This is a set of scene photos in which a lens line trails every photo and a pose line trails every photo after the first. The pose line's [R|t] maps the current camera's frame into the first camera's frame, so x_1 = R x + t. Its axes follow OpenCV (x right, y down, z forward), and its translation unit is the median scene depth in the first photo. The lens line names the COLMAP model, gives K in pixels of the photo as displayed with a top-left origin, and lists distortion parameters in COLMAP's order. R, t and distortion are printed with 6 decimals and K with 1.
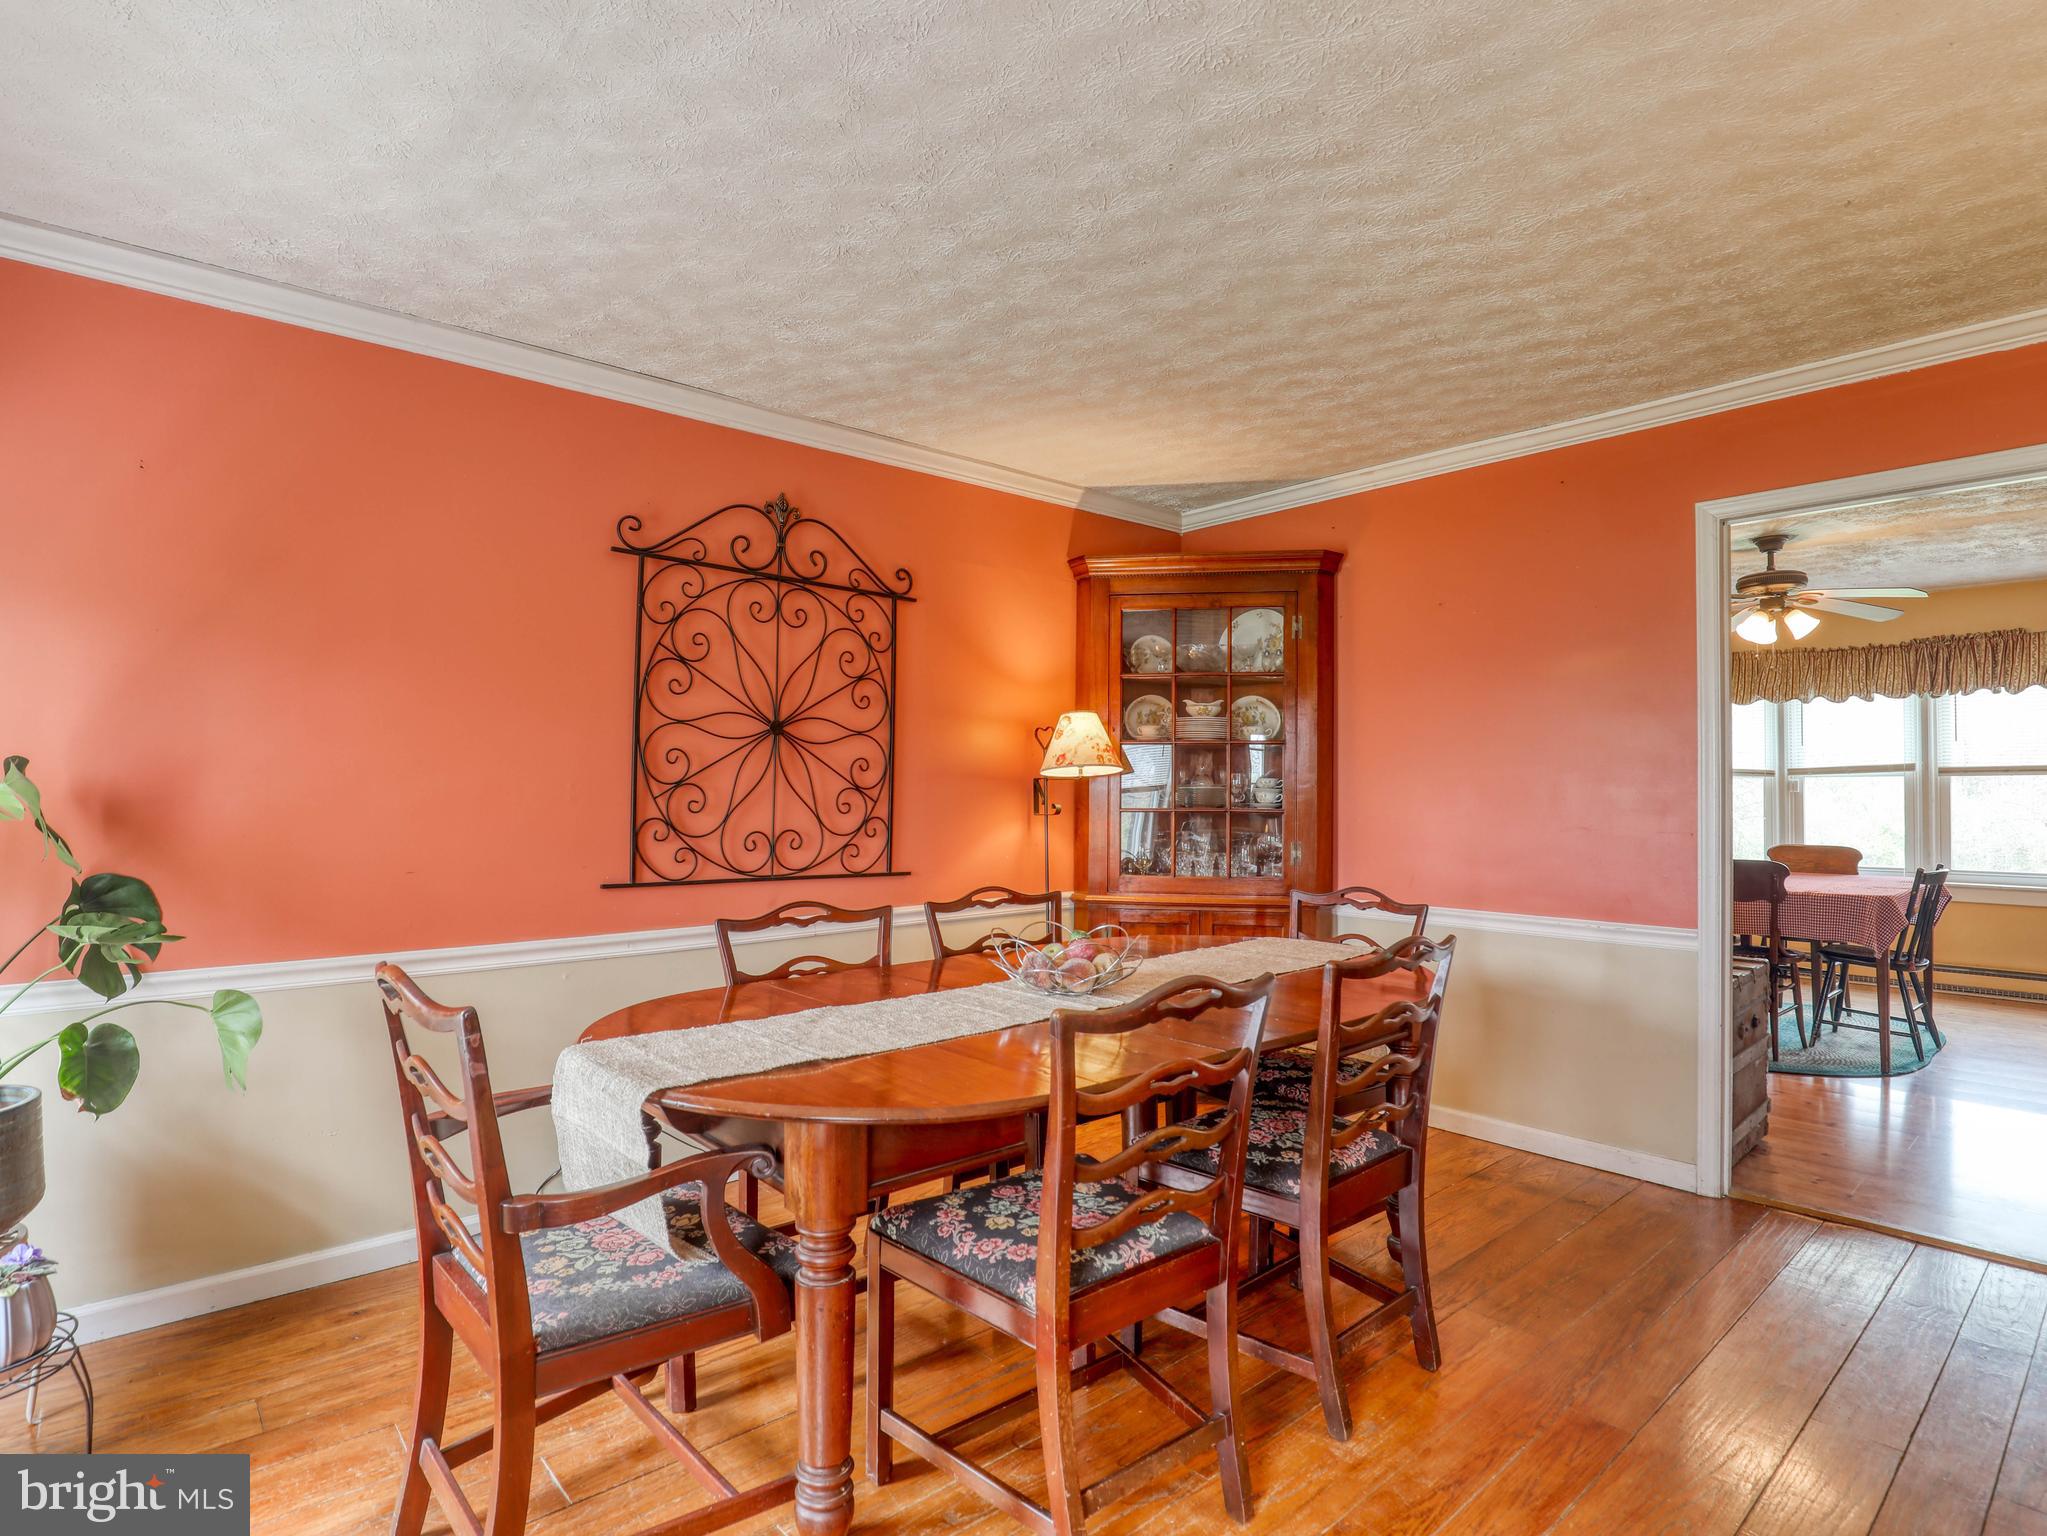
lens RADIAL K [[1062.9, 0, 1023.5], [0, 1062.9, 768.0], [0, 0, 1]] dist [-0.002348, -0.000298]
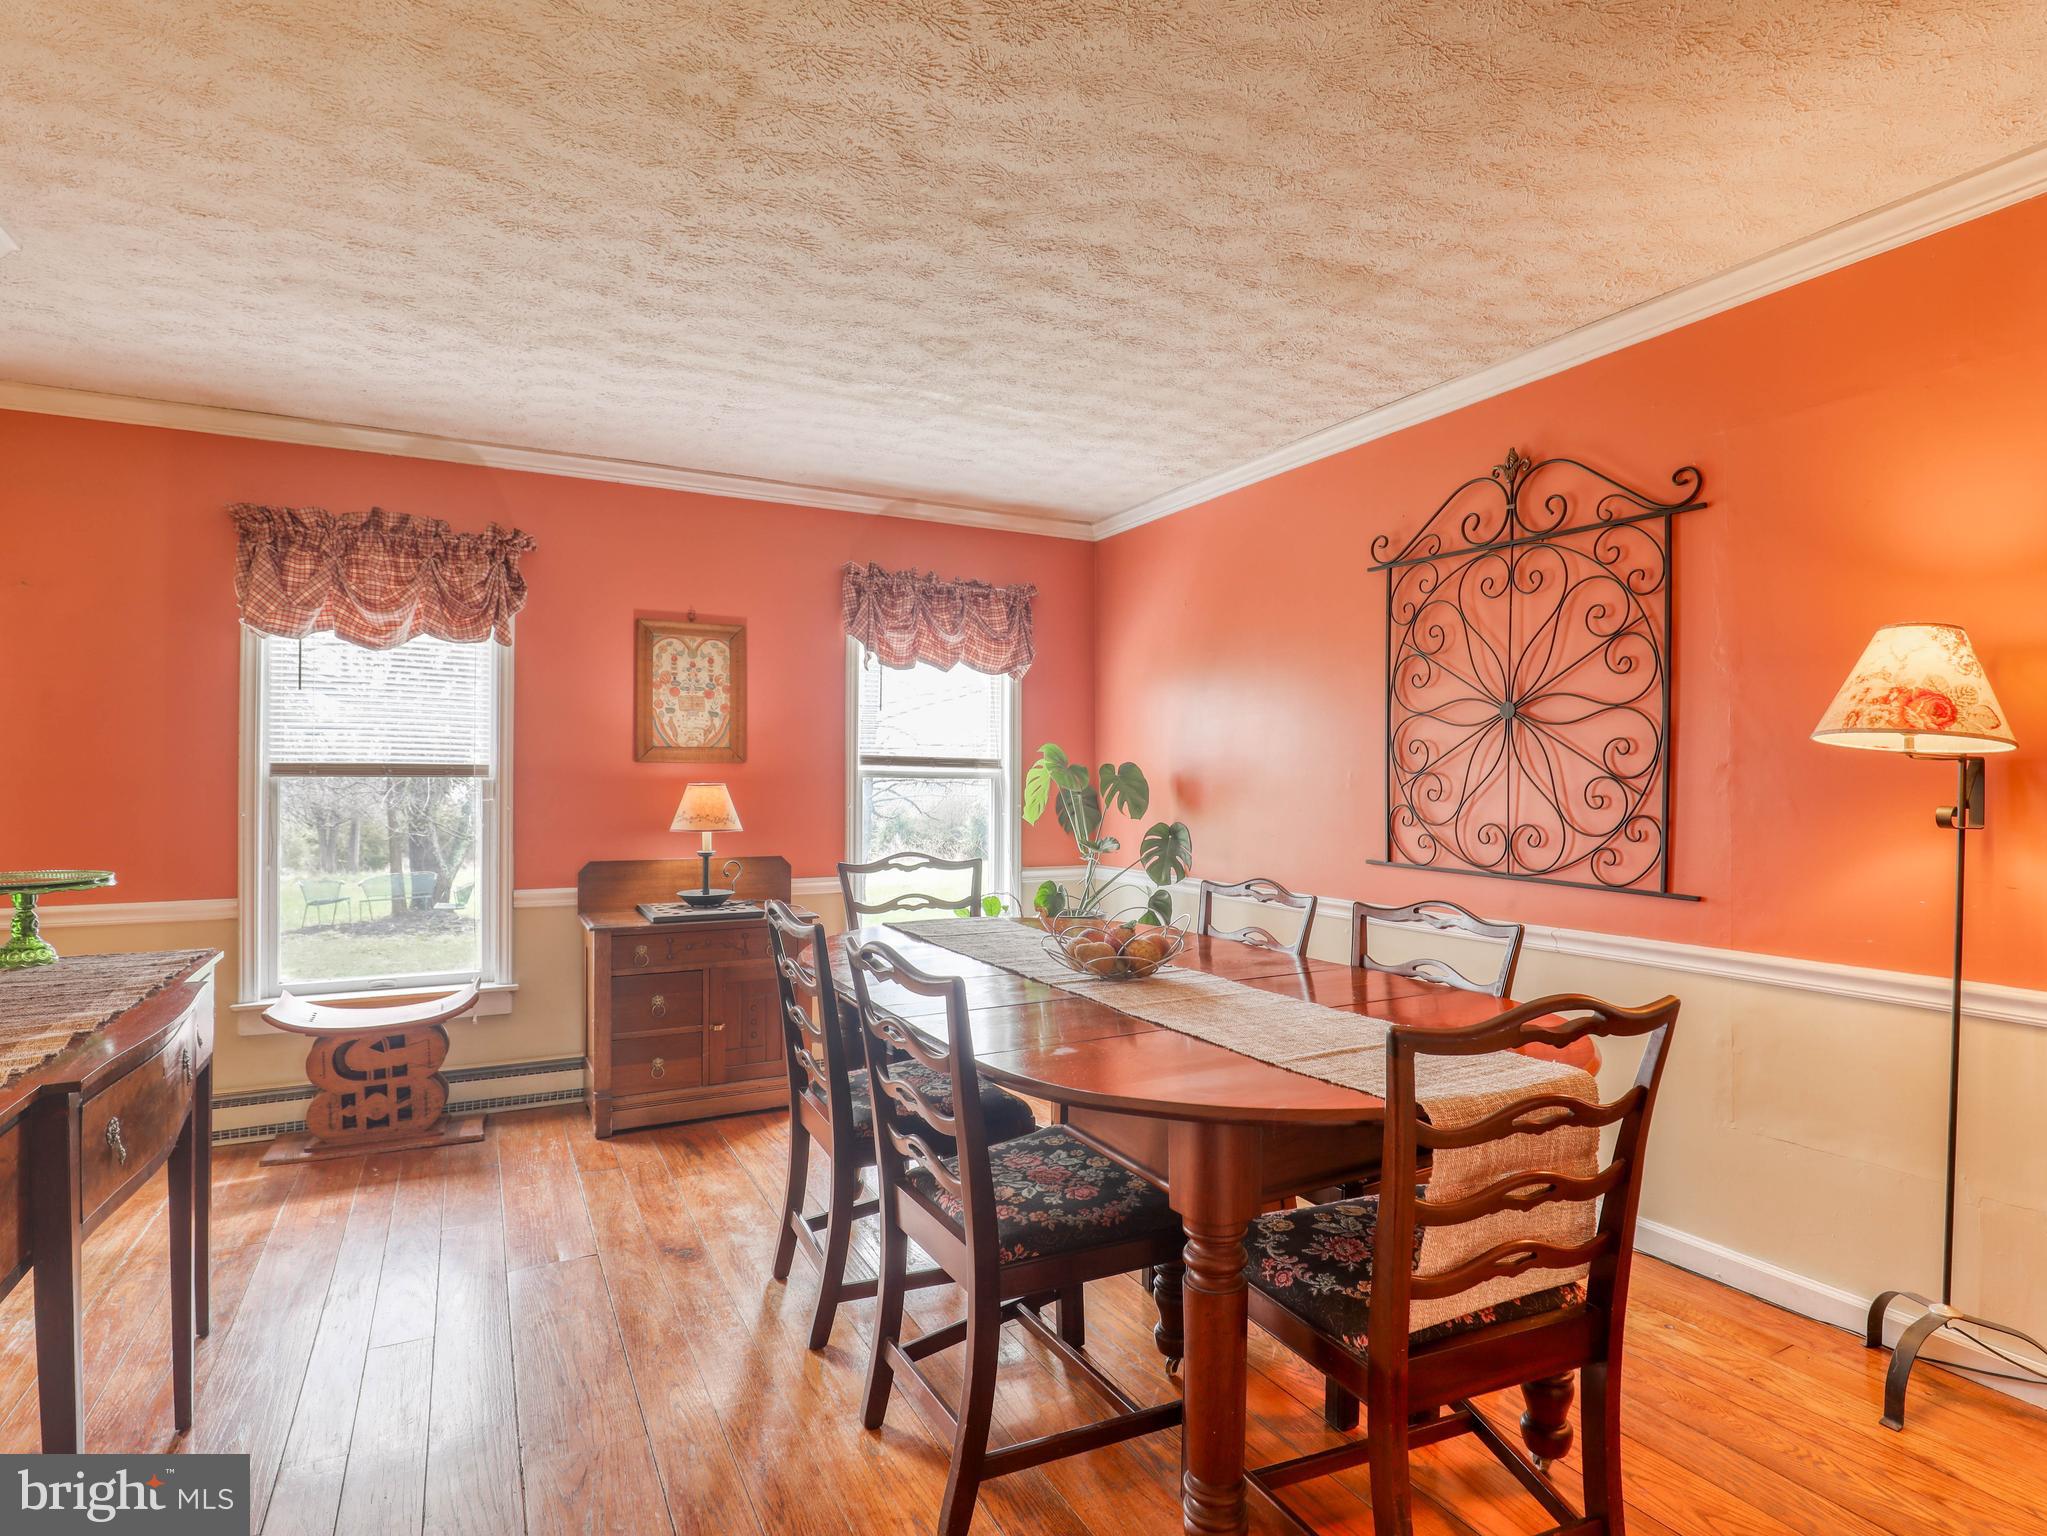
lens RADIAL K [[1062.9, 0, 1023.5], [0, 1062.9, 768.0], [0, 0, 1]] dist [-0.002348, -0.000298]
pose [[-0.222597, -0.016221, -0.974776, 0.720525], [0.008848, 0.999787, -0.018658, 0.023946], [0.974870, -0.012778, -0.222406, 0.777944]]
